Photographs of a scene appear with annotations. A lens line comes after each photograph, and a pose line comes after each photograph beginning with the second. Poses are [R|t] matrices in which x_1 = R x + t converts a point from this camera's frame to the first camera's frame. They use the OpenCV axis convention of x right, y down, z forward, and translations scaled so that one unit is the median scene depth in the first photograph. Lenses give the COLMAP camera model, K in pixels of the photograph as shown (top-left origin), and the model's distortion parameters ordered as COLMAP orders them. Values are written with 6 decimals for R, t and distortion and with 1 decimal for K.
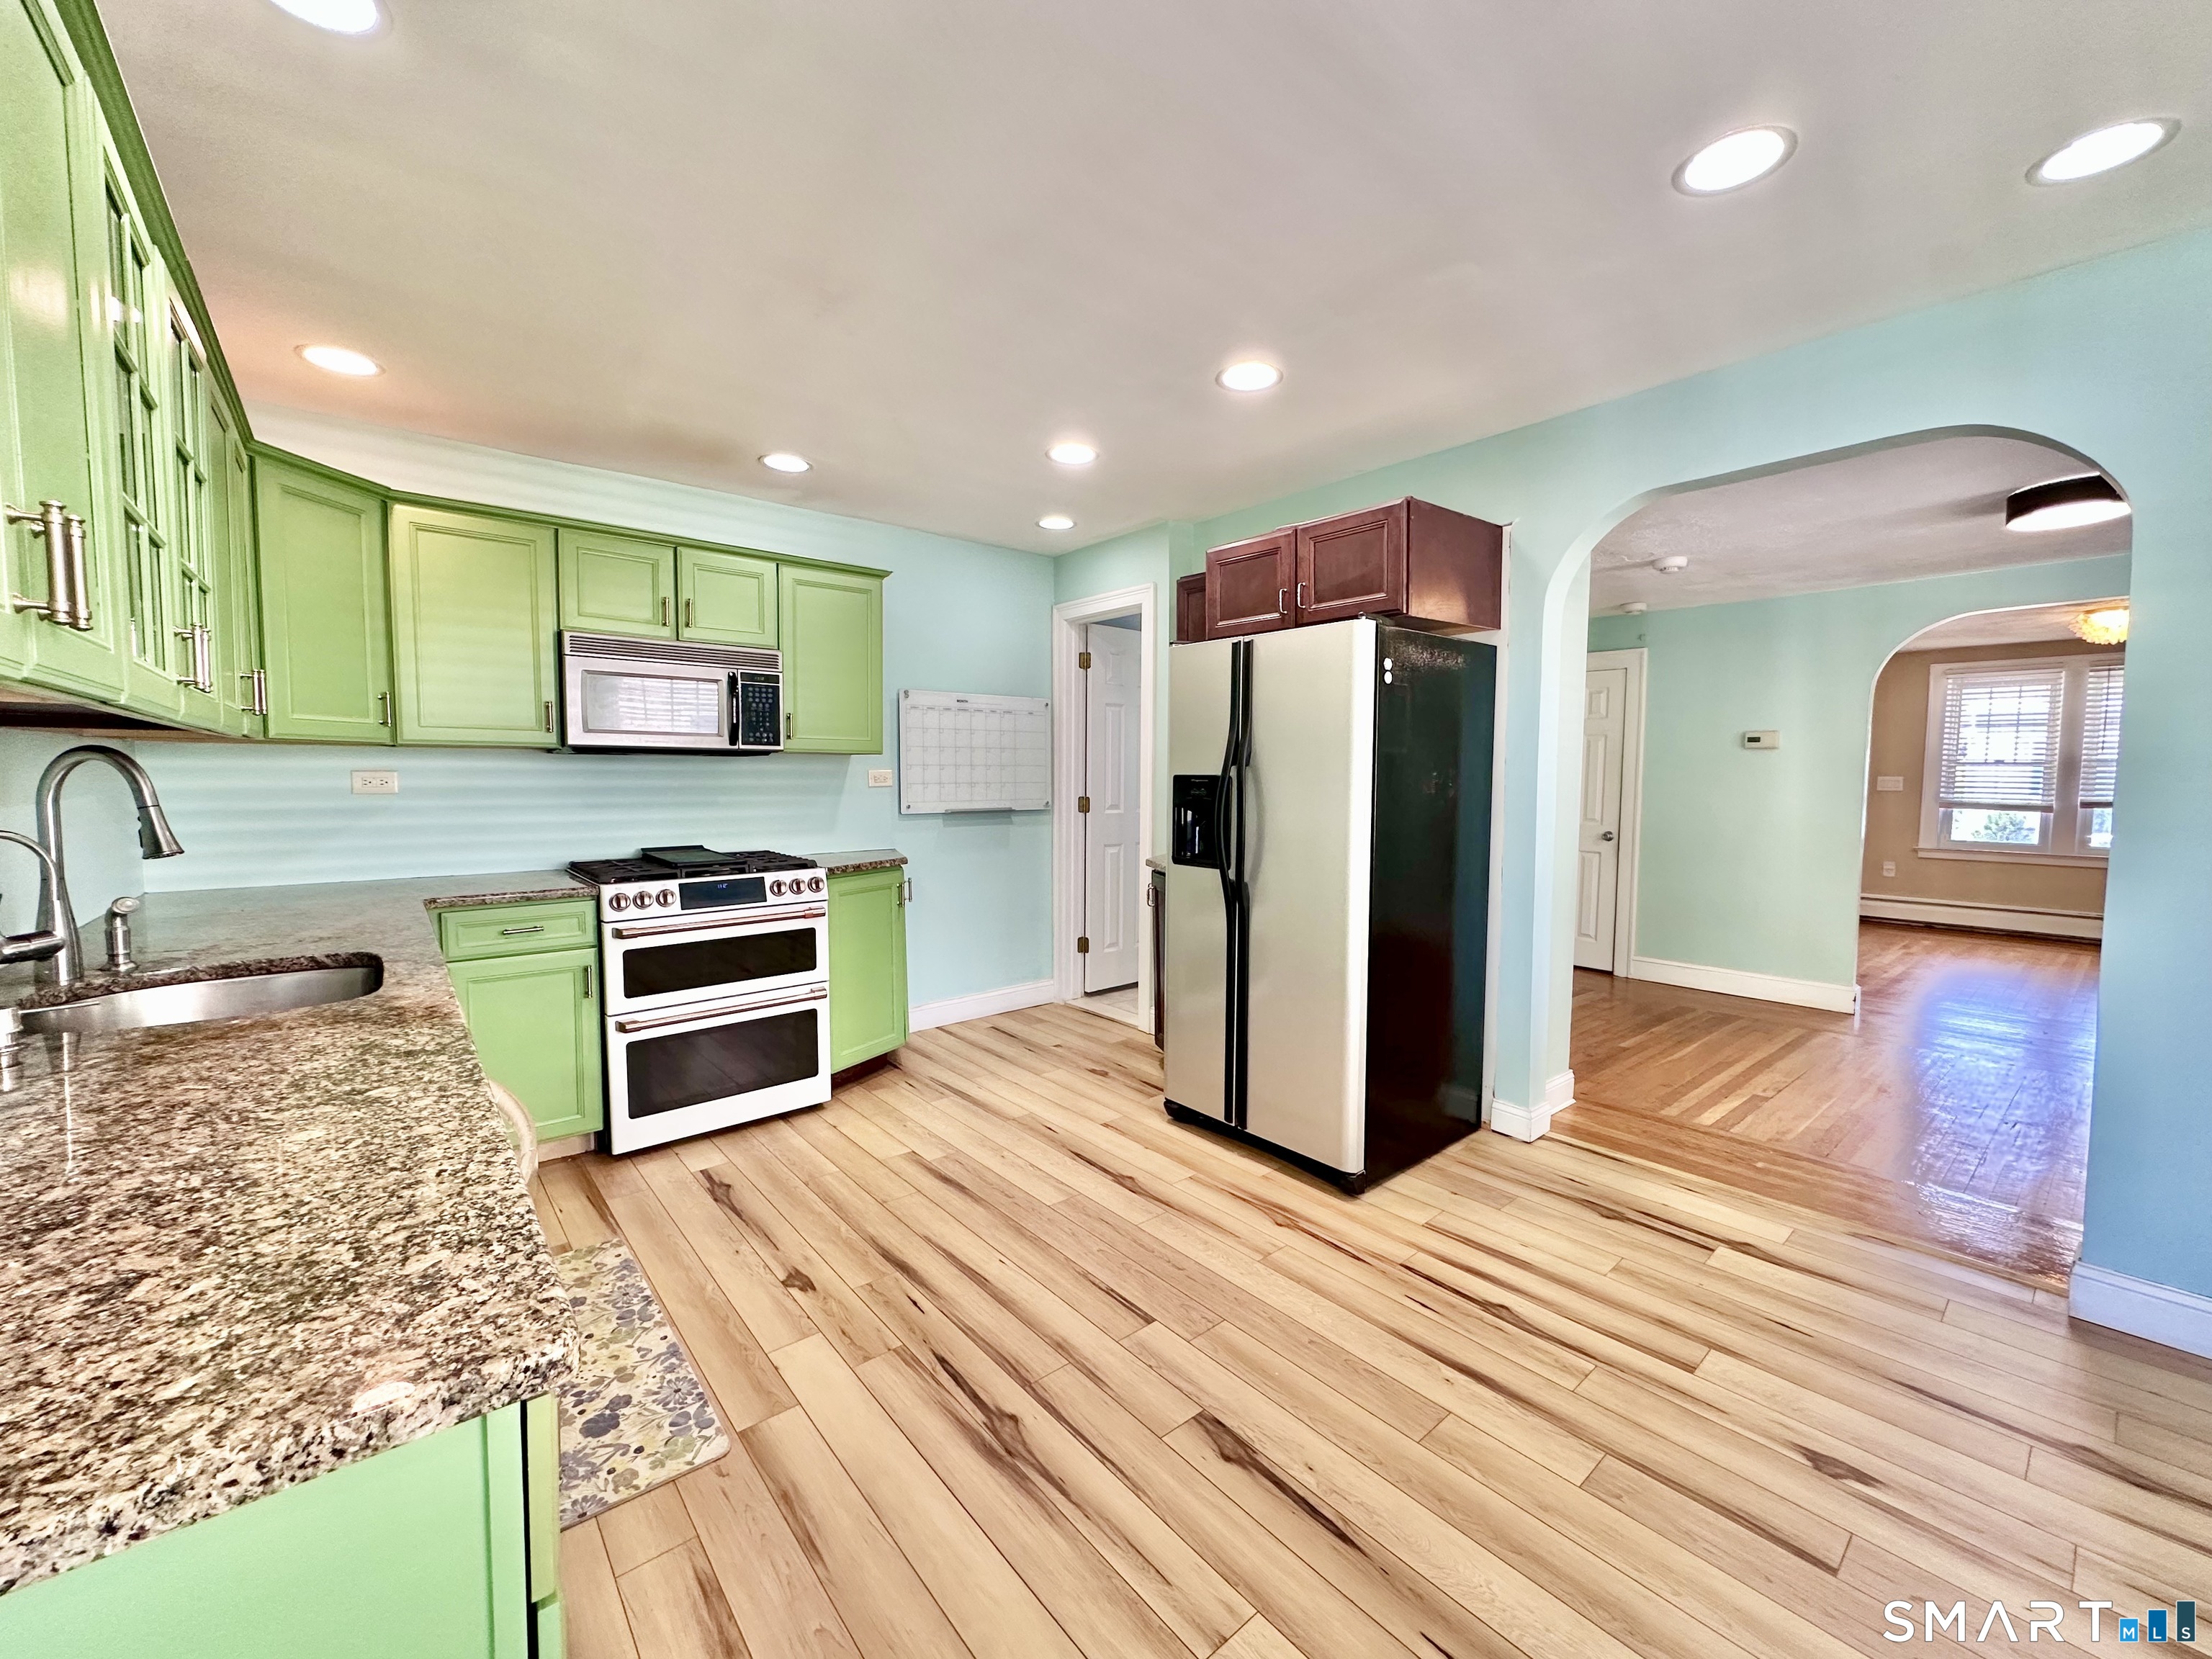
lens RADIAL K [[887.6, 0, 1106.0], [0, 887.6, 829.5], [0, 0, 1]] dist [-0.002630, 0.000567]
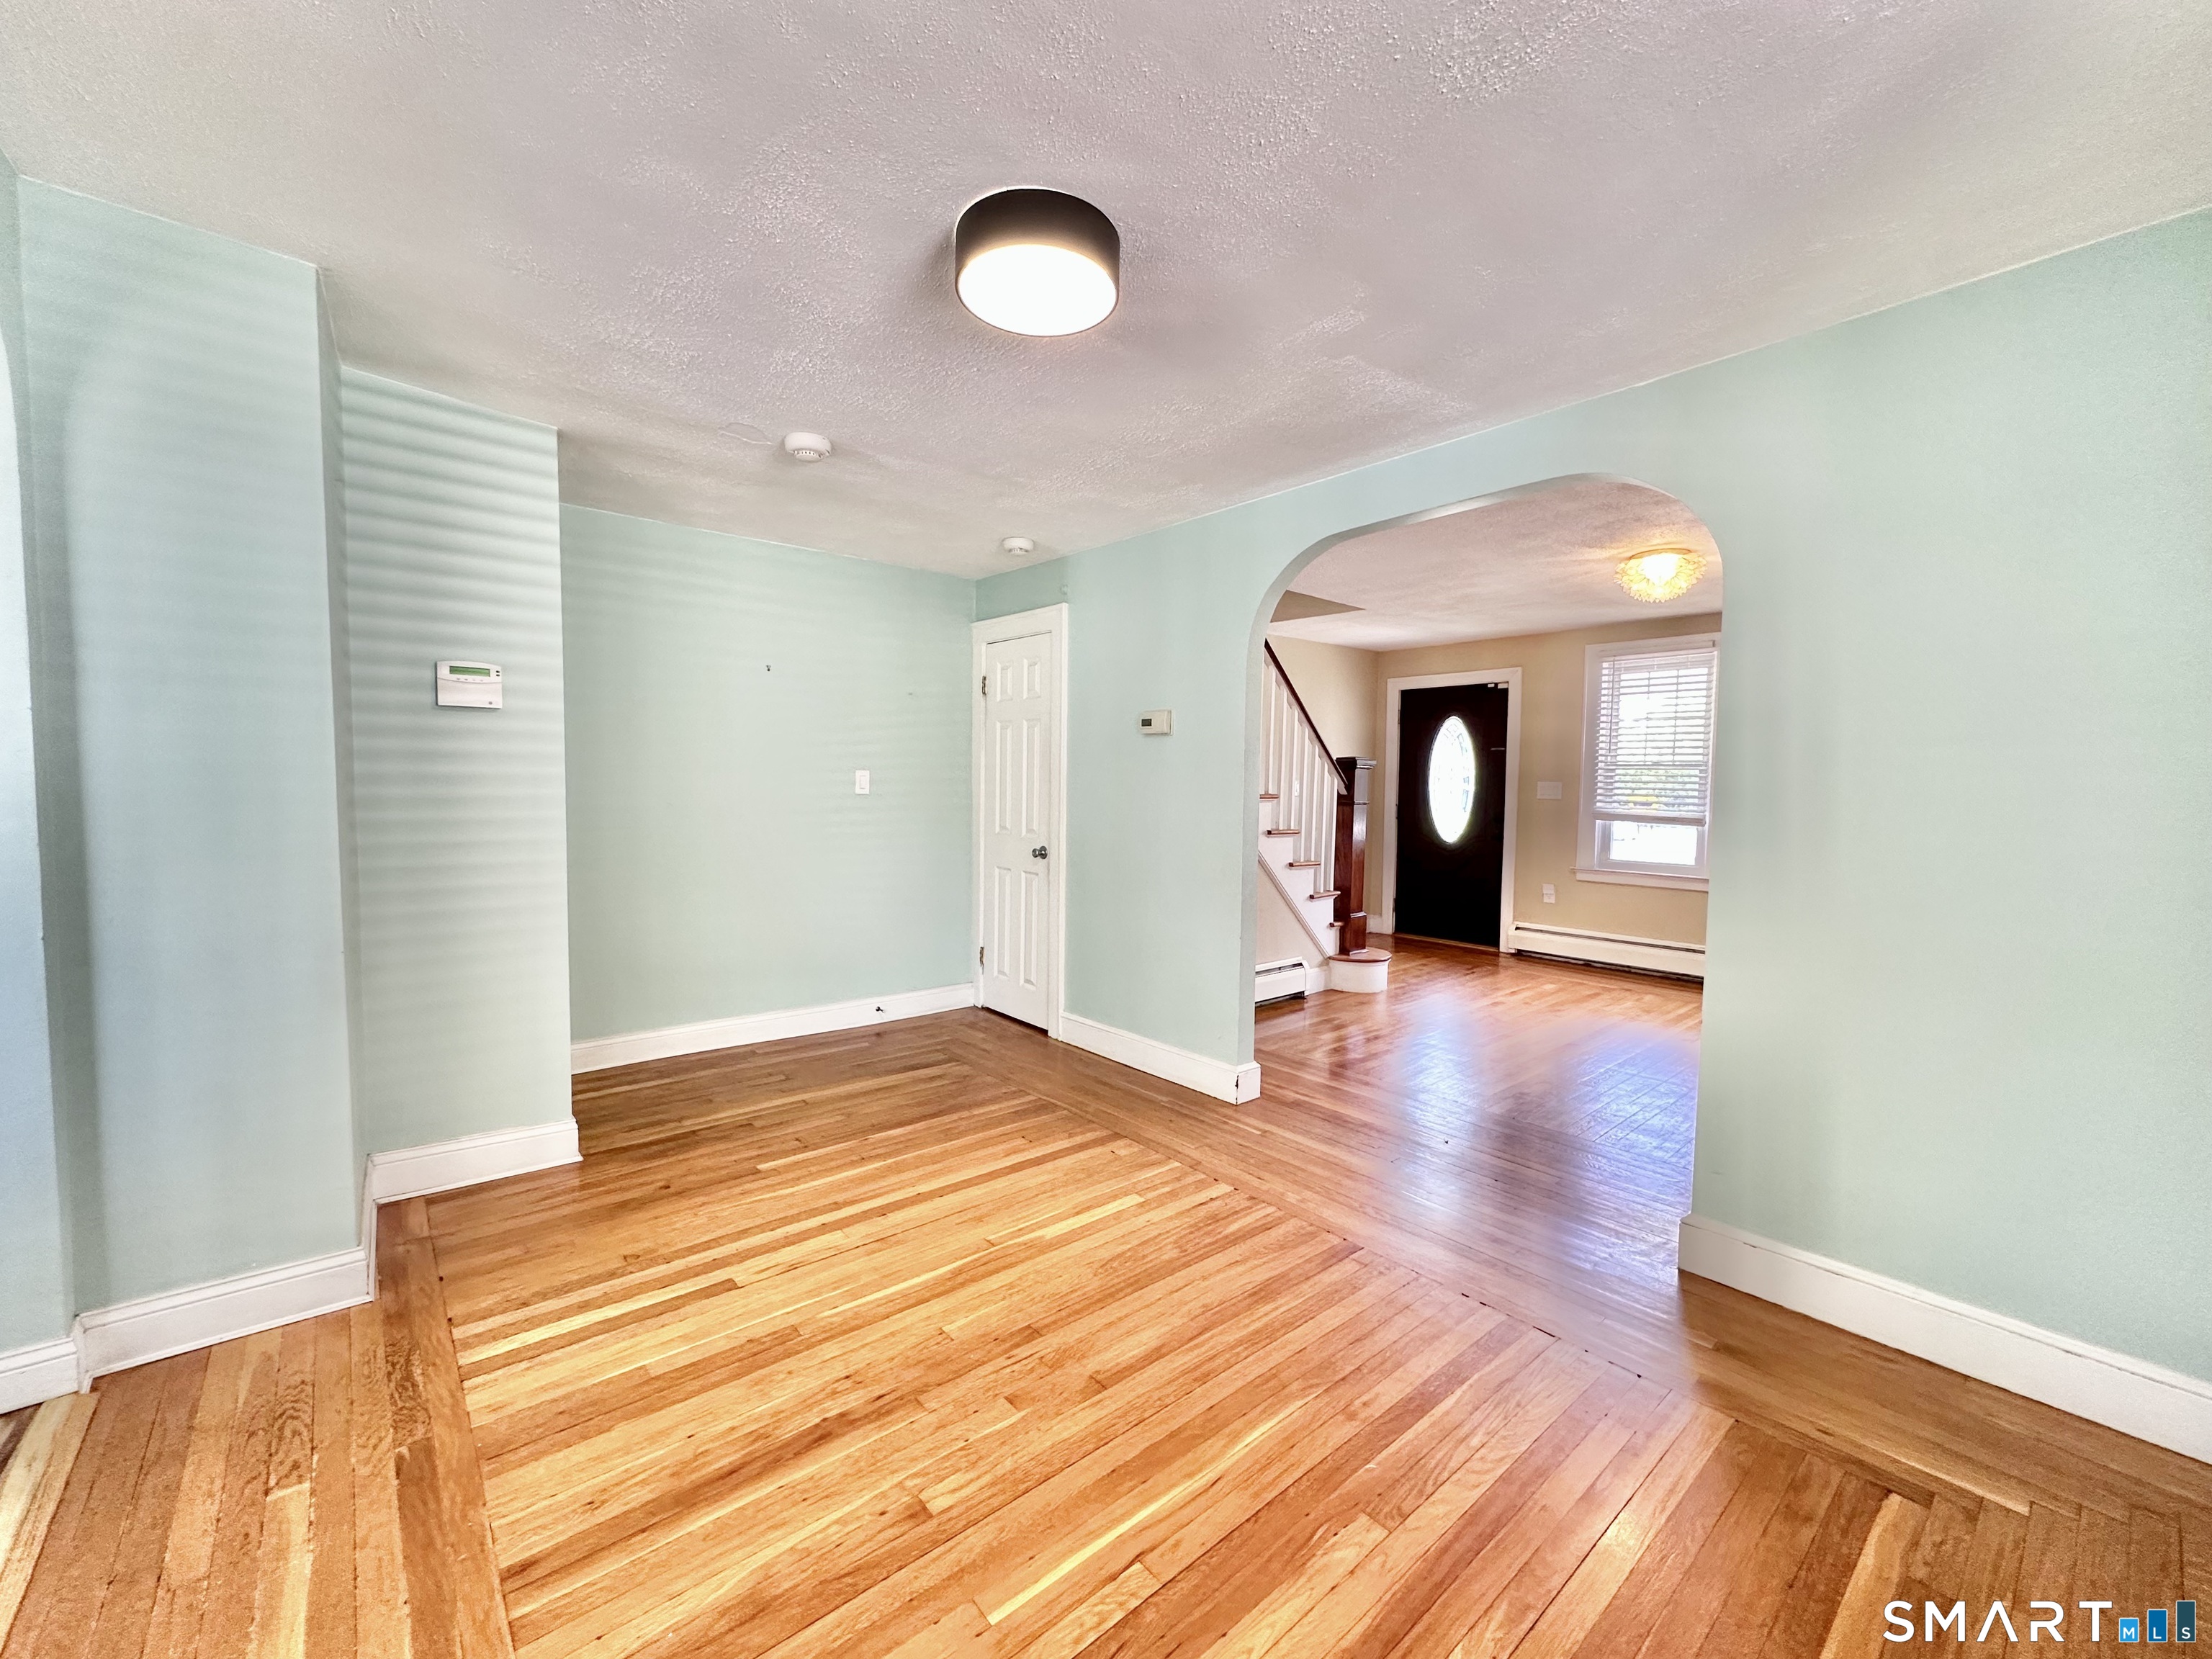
lens RADIAL K [[880.9, 0, 1106.0], [0, 880.9, 829.5], [0, 0, 1]] dist [0.000188, 0.000210]
pose [[0.999949, 0.009262, 0.003919, 0.697968], [-0.009231, 0.999927, -0.007835, -0.007138], [-0.003992, 0.007798, 0.999962, 0.274120]]
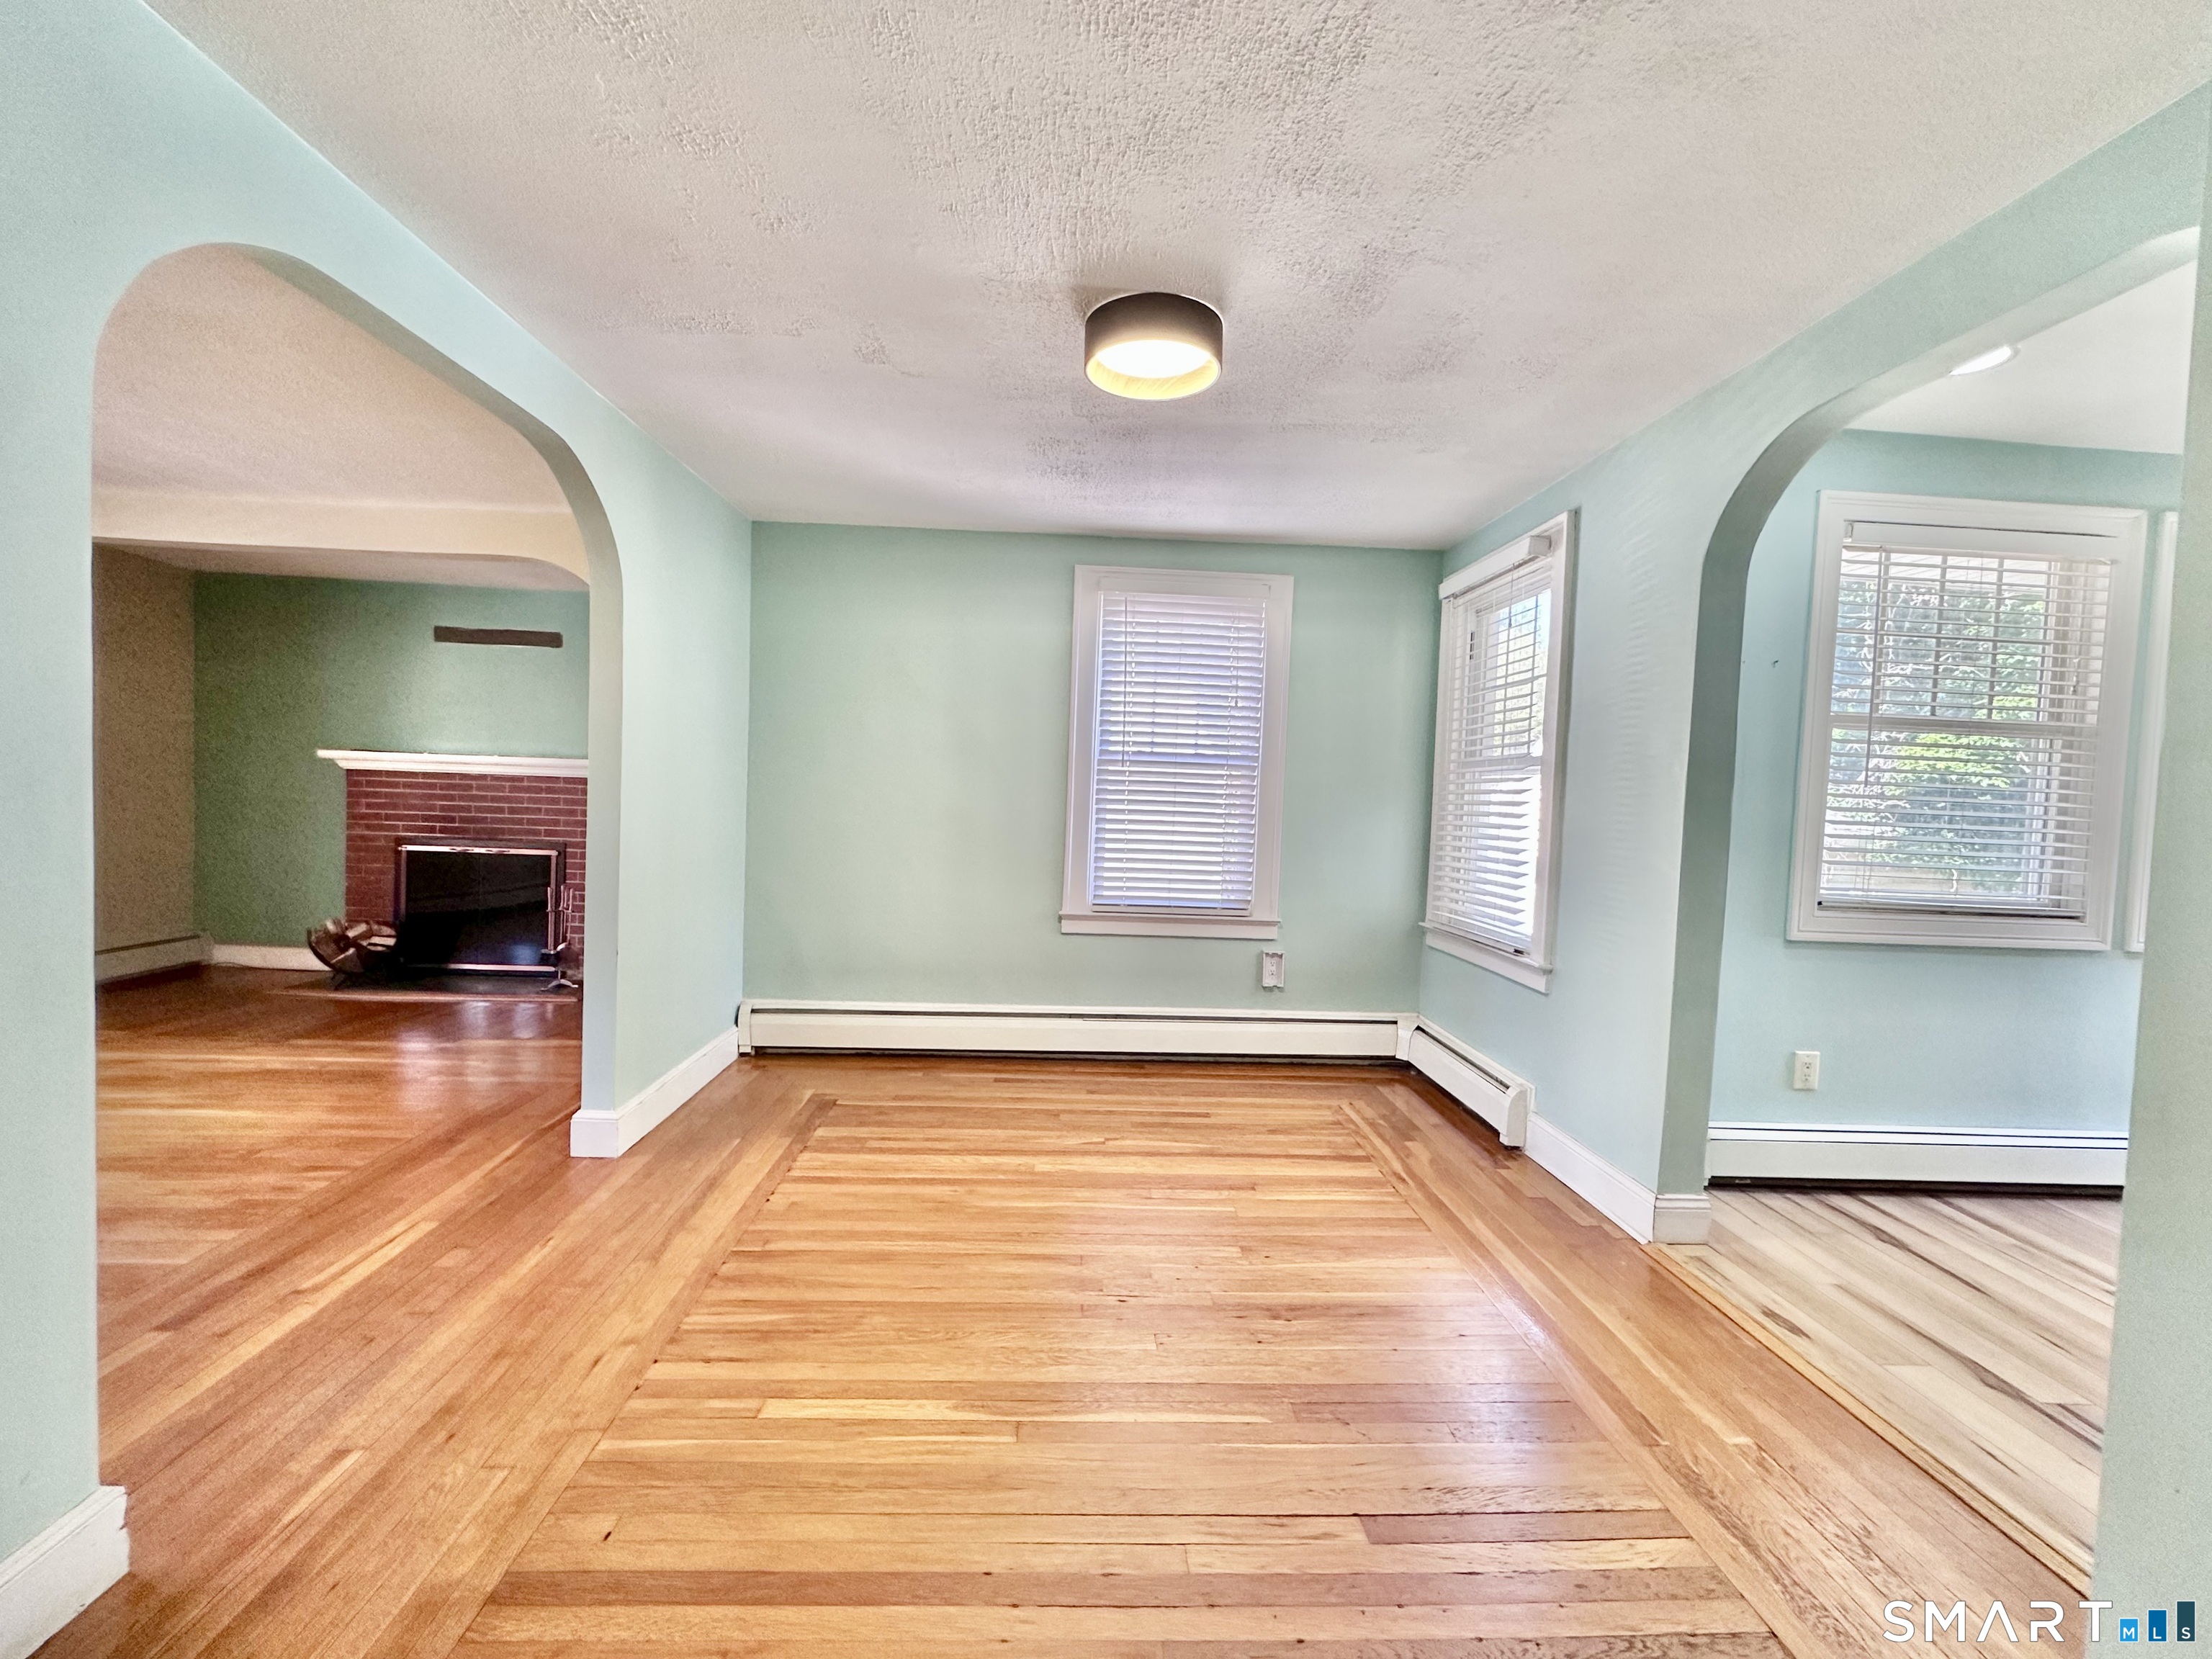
lens RADIAL K [[887.6, 0, 1106.0], [0, 887.6, 829.5], [0, 0, 1]] dist [-0.002630, 0.000567]
pose [[-0.795964, -0.060906, 0.602272, 0.426985], [-0.008961, 0.996002, 0.088880, -0.044565], [-0.605277, 0.065349, -0.793328, 0.976719]]
